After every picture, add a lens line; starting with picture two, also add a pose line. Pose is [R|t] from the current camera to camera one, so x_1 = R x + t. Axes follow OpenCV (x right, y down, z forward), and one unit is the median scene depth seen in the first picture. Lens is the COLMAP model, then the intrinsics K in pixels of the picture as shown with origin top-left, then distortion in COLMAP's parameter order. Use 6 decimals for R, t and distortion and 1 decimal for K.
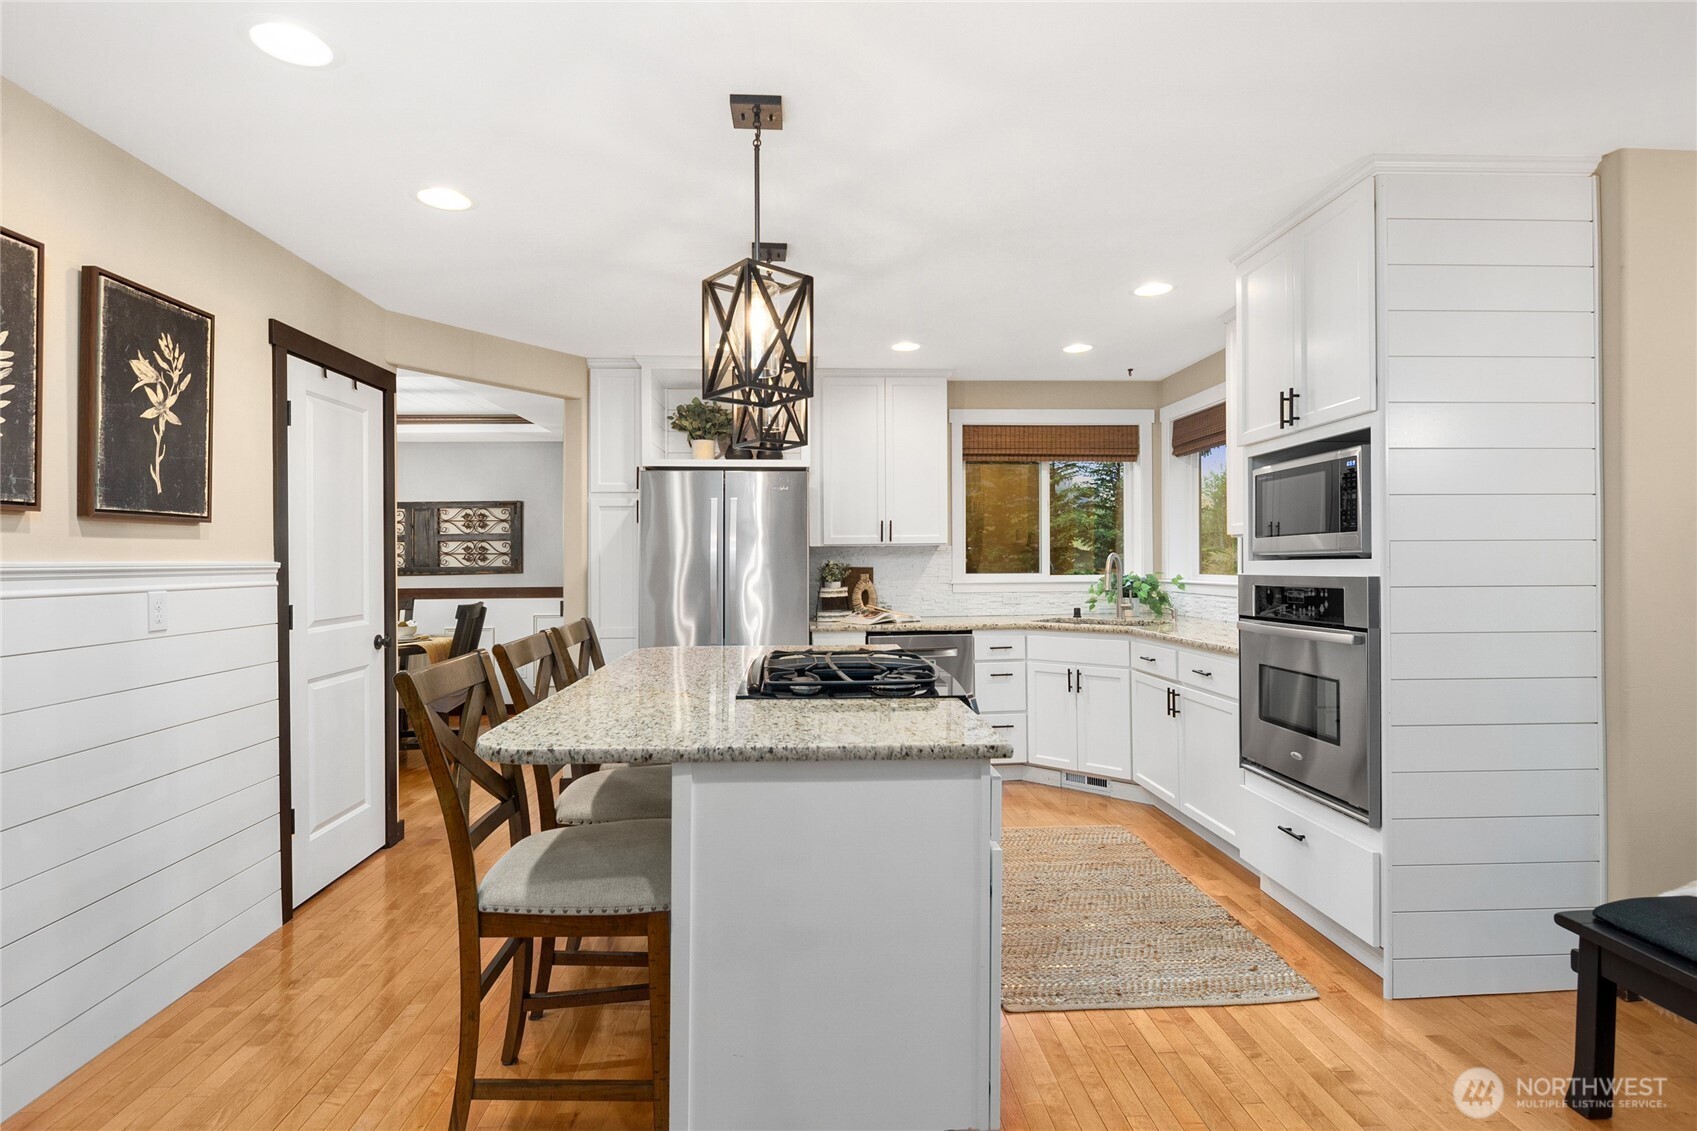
lens RADIAL K [[832.3, 0, 842.3], [0, 832.3, 561.2], [0, 0, 1]] dist [0.018345, -0.013556]
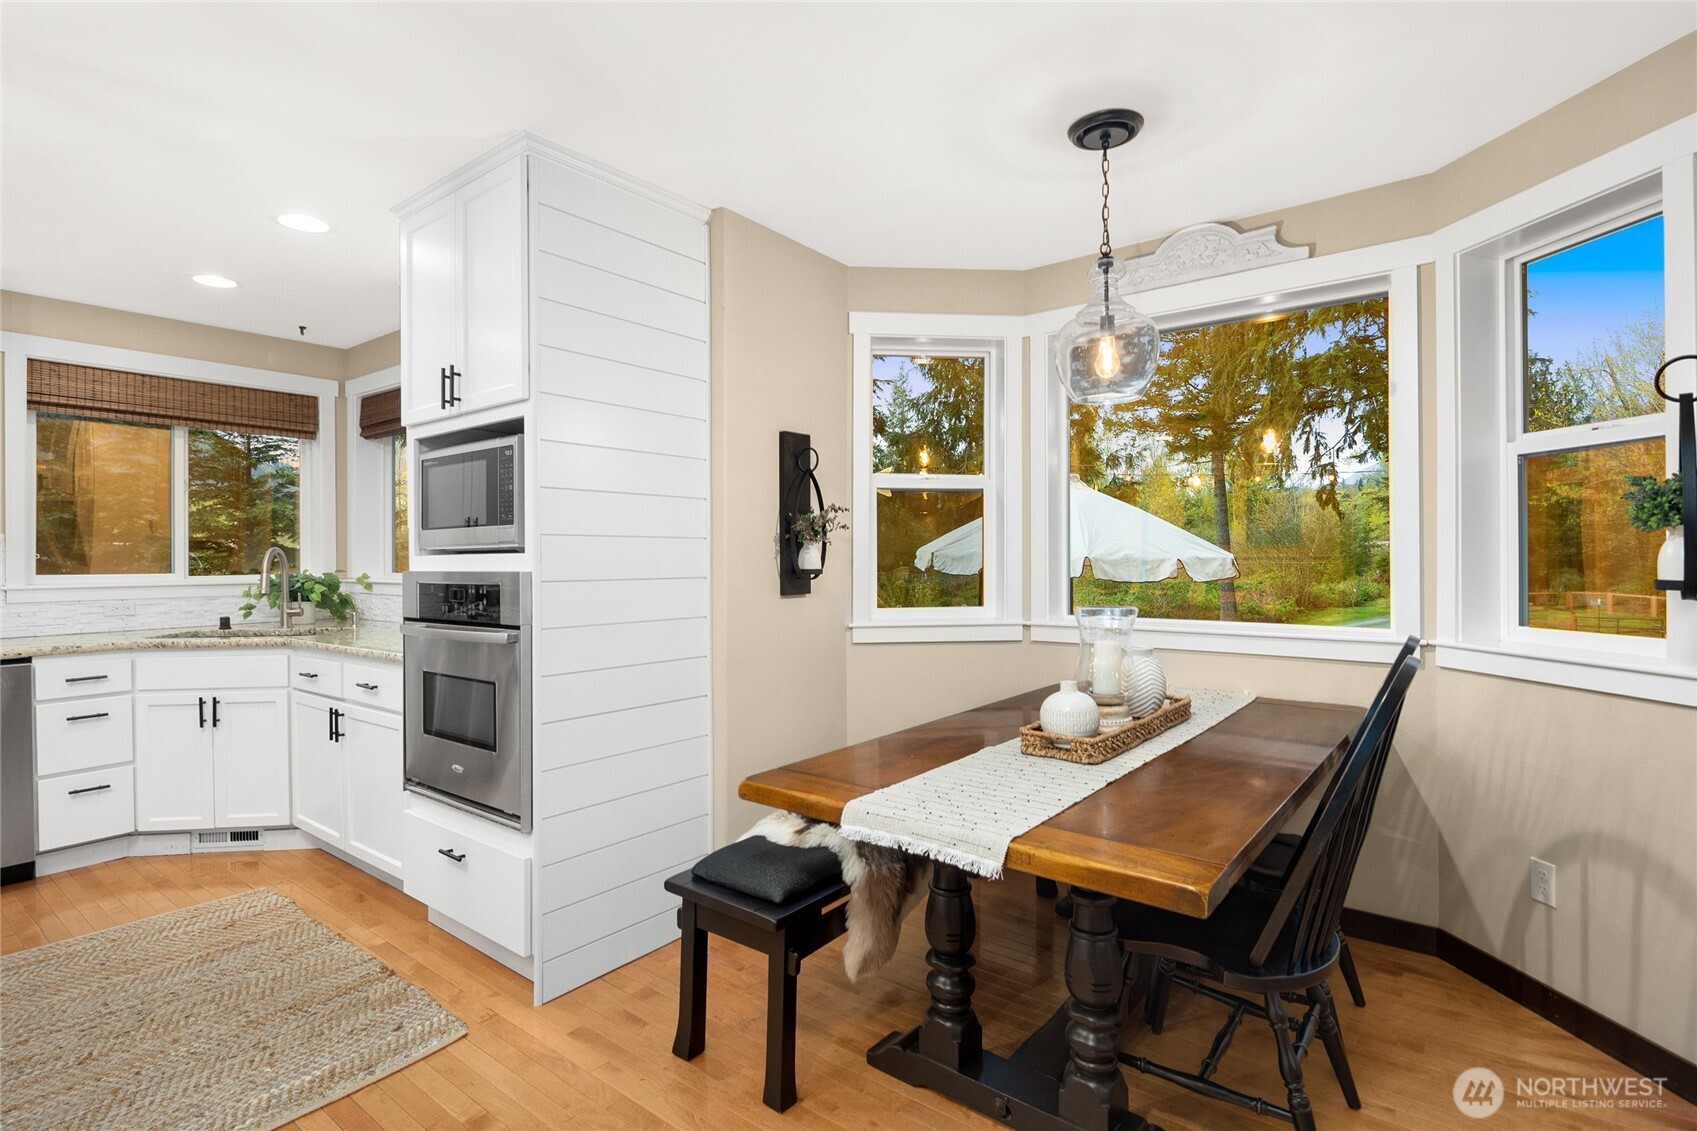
lens RADIAL K [[832.3, 0, 842.3], [0, 832.3, 561.2], [0, 0, 1]] dist [0.018345, -0.013556]
pose [[0.659675, 0.002716, 0.751546, 0.118490], [-0.002516, 0.999996, -0.001405, 0.005266], [-0.751547, -0.000964, 0.659679, 0.072117]]
